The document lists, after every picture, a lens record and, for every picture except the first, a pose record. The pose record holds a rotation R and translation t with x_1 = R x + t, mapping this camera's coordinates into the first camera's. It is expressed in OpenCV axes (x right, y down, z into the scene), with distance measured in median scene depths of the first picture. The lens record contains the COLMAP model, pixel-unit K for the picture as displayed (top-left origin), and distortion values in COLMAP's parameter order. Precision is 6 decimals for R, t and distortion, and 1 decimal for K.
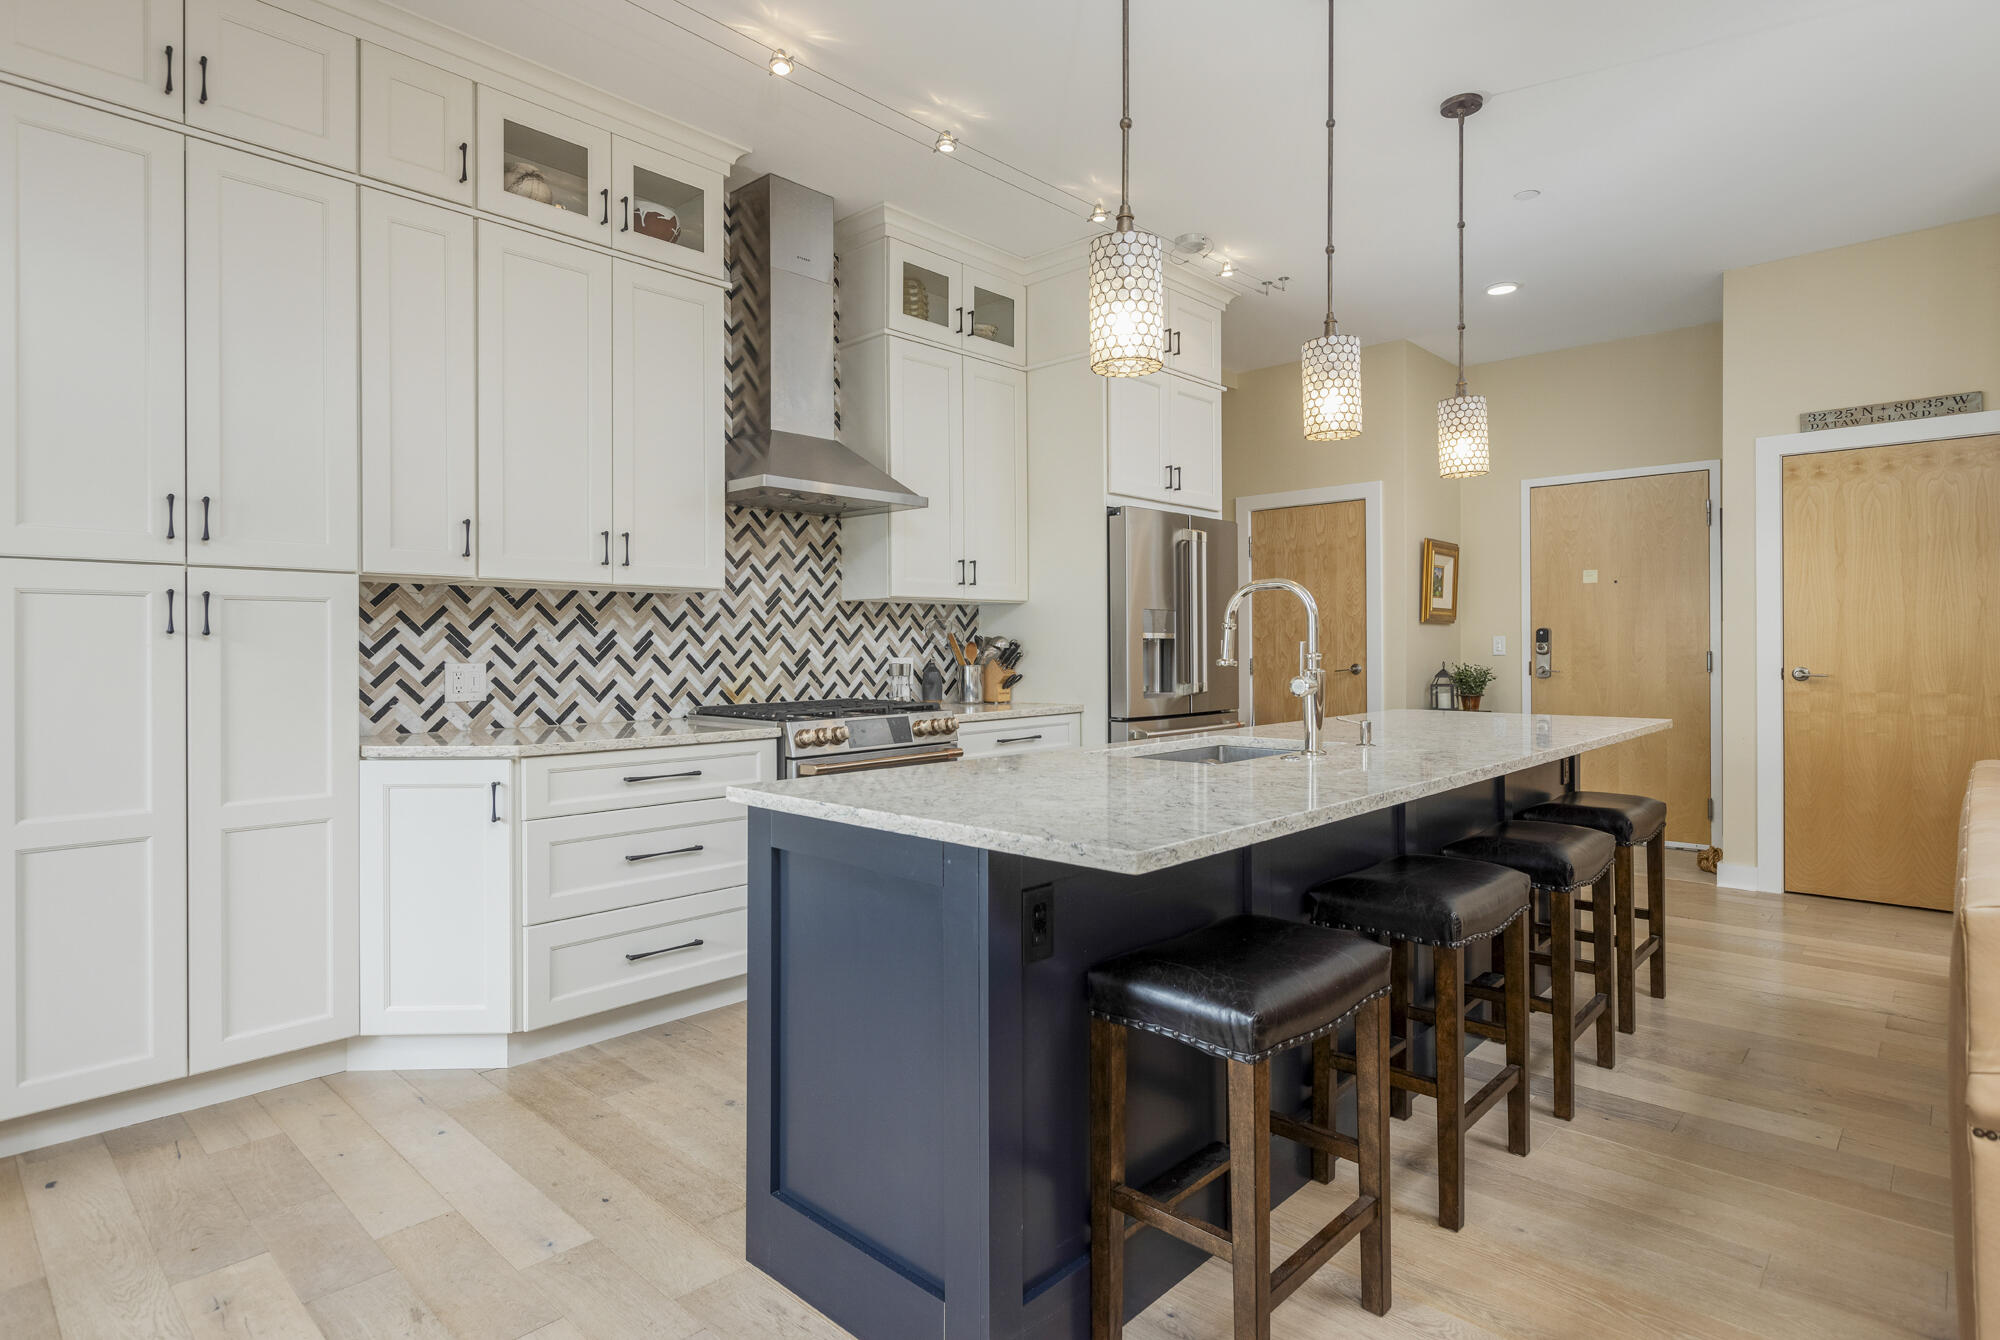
lens RADIAL K [[1027.8, 0, 1005.3], [0, 1027.8, 657.9], [0, 0, 1]] dist [0.003861, -0.000628]
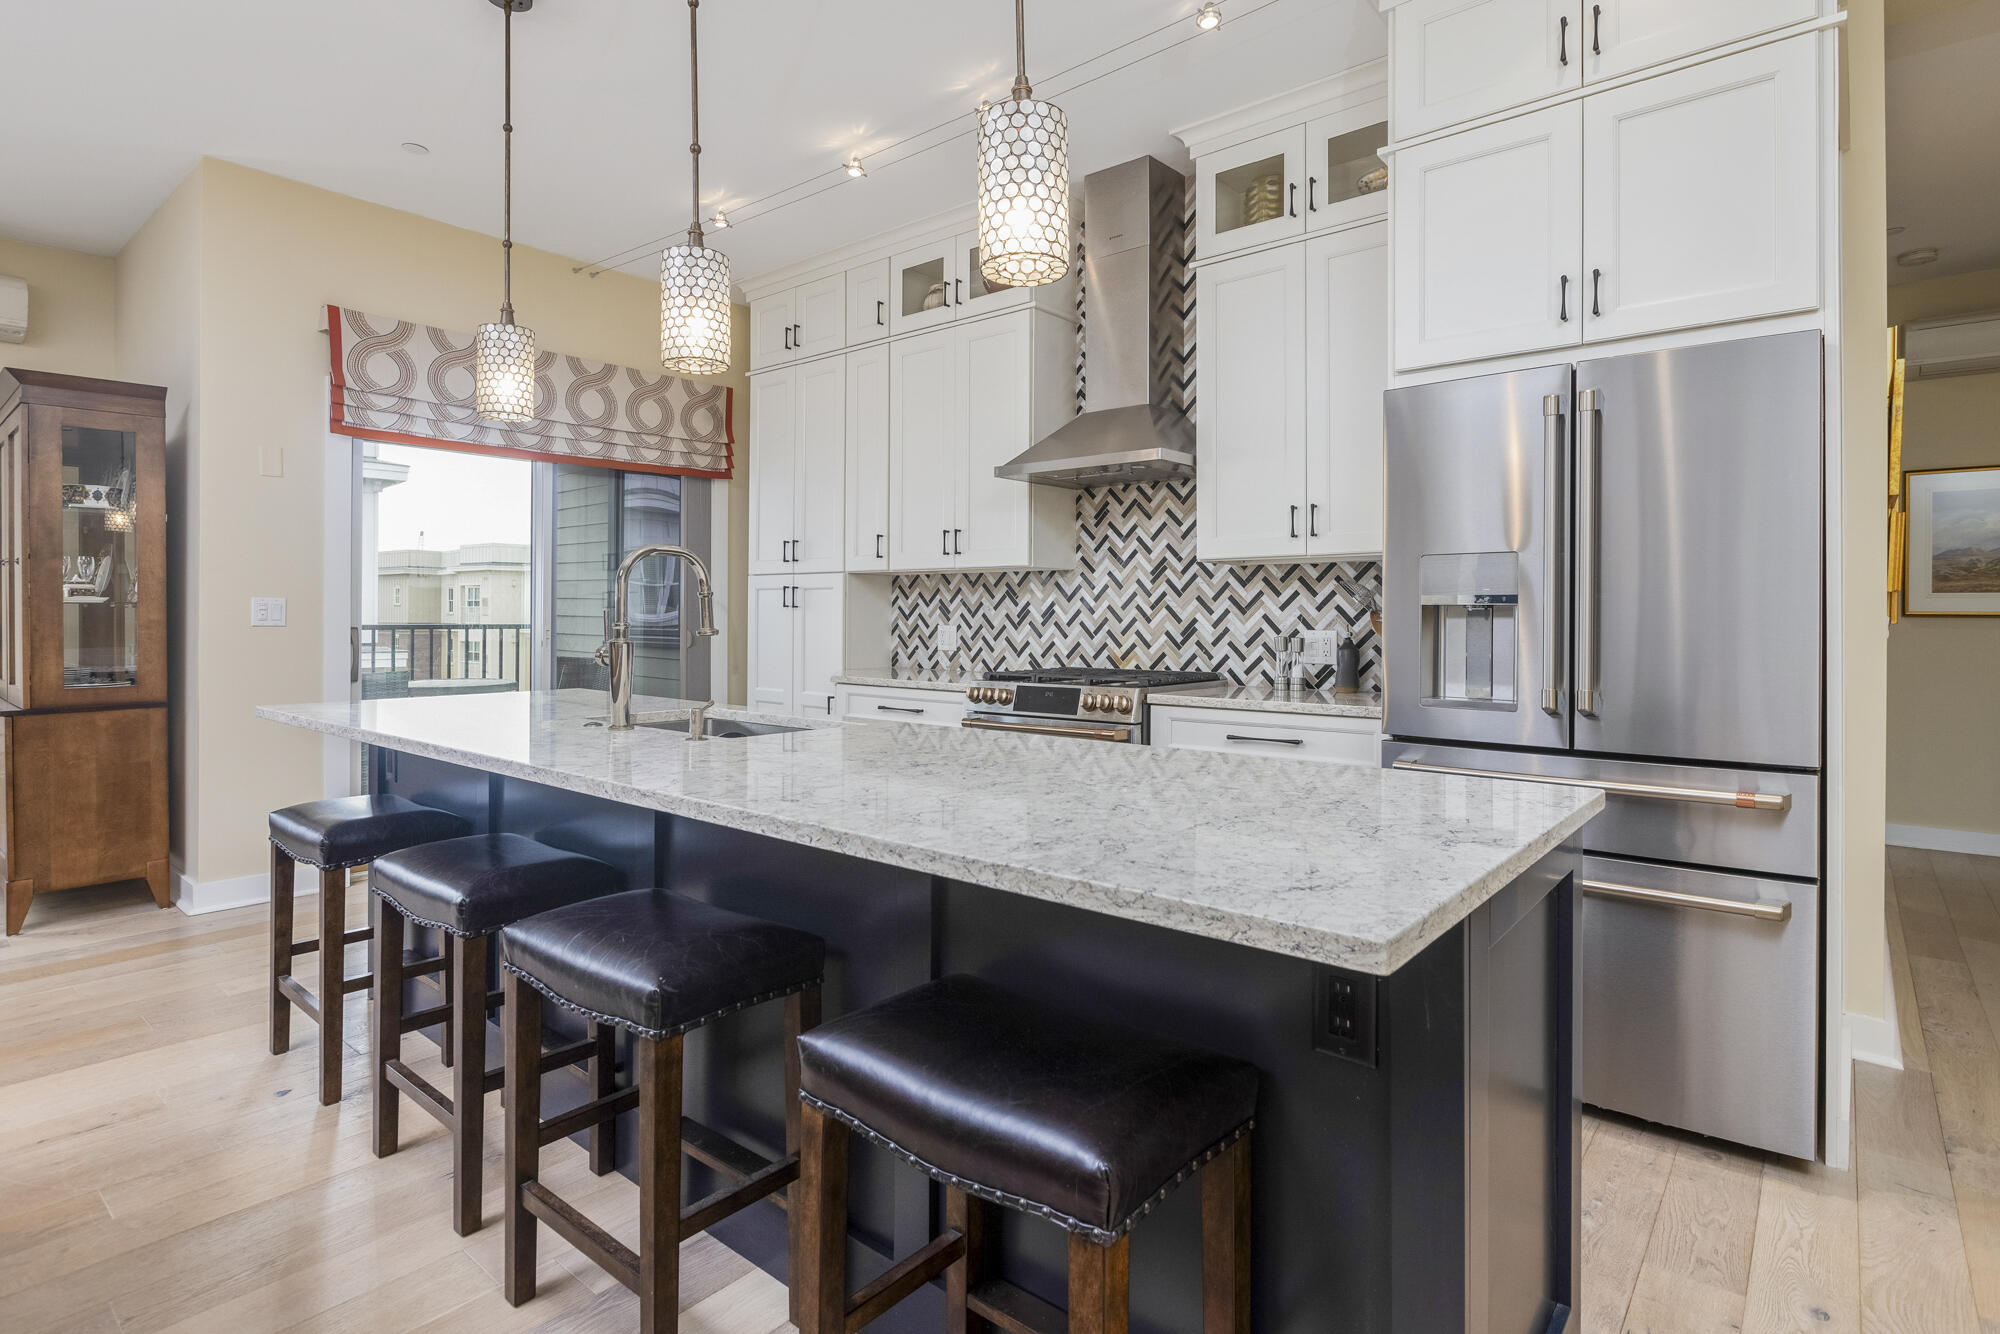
lens RADIAL K [[1027.8, 0, 1049.2], [0, 1027.8, 614.8], [0, 0, 1]] dist [0.003861, -0.000628]
pose [[0.075822, 0.002803, -0.997117, 0.789040], [-0.015510, 0.999878, 0.001632, -0.011938], [0.997001, 0.015341, 0.075856, 0.827156]]
